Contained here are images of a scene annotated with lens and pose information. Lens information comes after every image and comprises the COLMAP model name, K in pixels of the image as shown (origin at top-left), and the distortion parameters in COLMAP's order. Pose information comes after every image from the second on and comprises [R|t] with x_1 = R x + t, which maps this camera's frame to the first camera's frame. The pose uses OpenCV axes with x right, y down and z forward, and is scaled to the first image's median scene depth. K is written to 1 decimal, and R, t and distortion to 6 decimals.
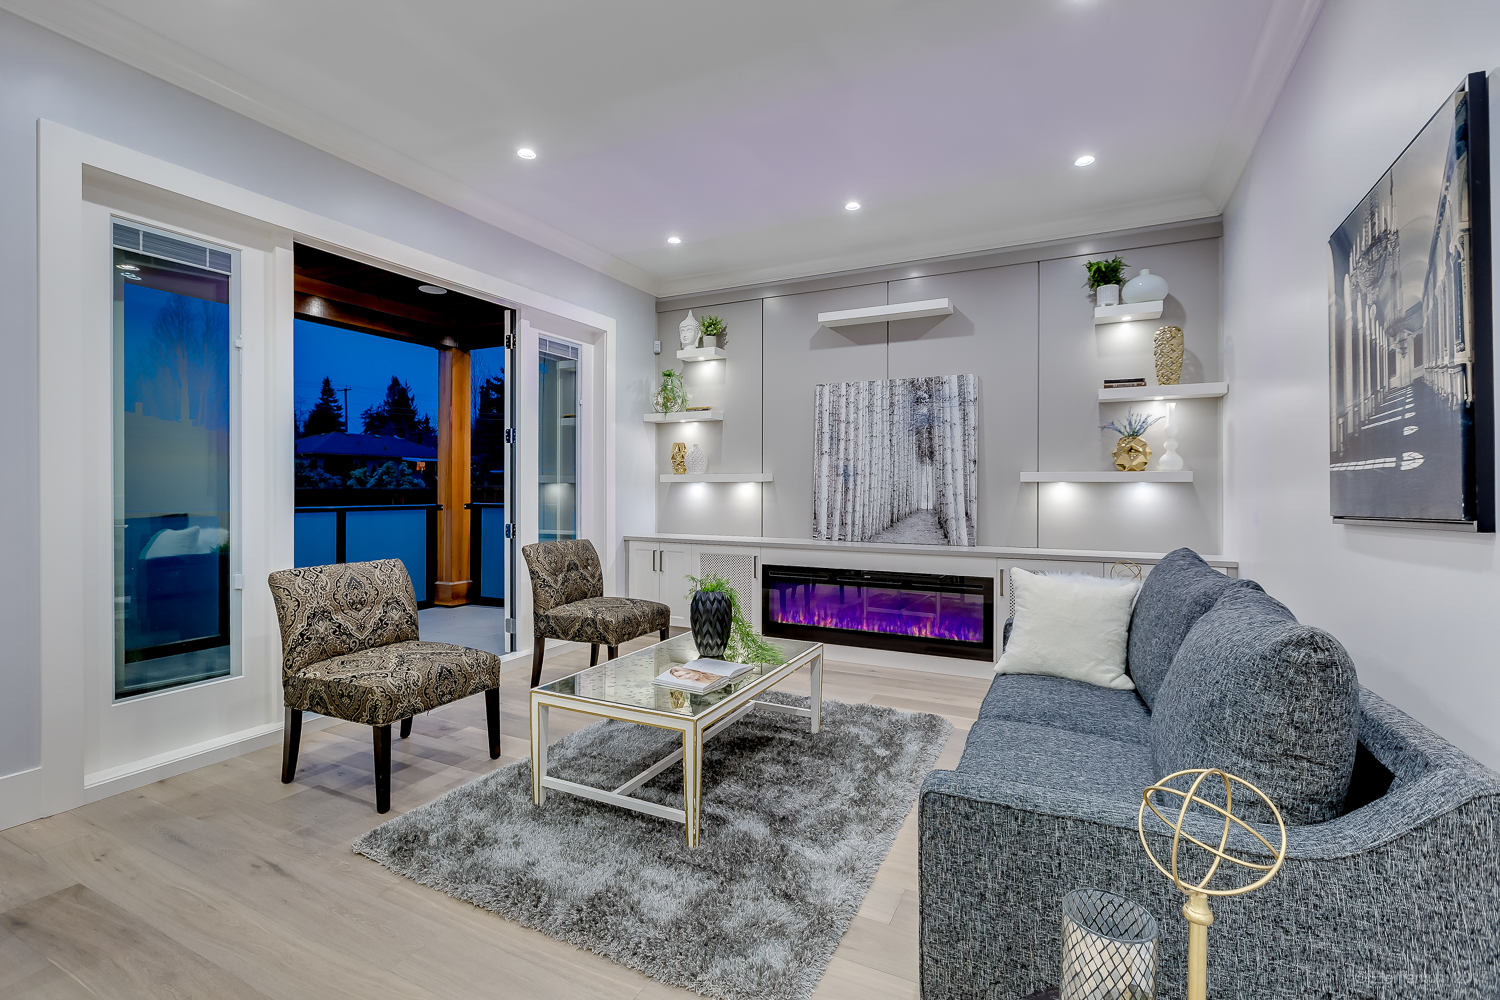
lens RADIAL K [[684.4, 0, 757.4], [0, 684.4, 488.5], [0, 0, 1]] dist [0.004104, -0.000320]
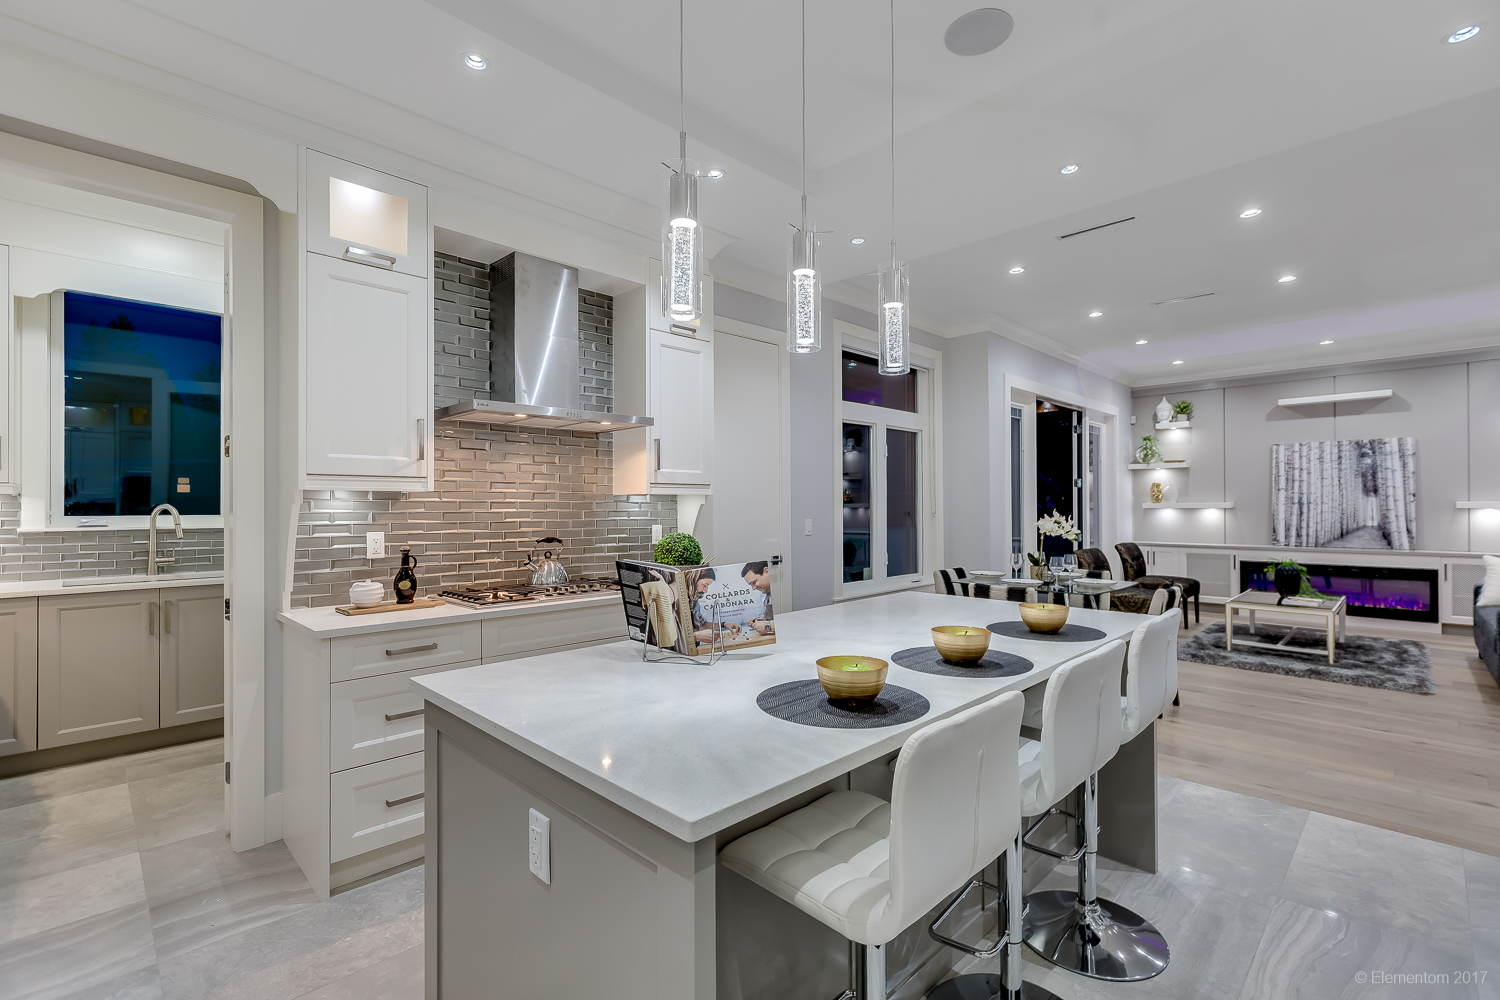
lens RADIAL K [[684.4, 0, 742.3], [0, 684.4, 500.4], [0, 0, 1]] dist [0.004104, -0.000320]
pose [[0.946177, -0.008878, -0.323527, -0.564665], [0.006232, 0.999938, -0.009213, -0.020862], [0.323589, 0.006701, 0.946174, -0.870217]]
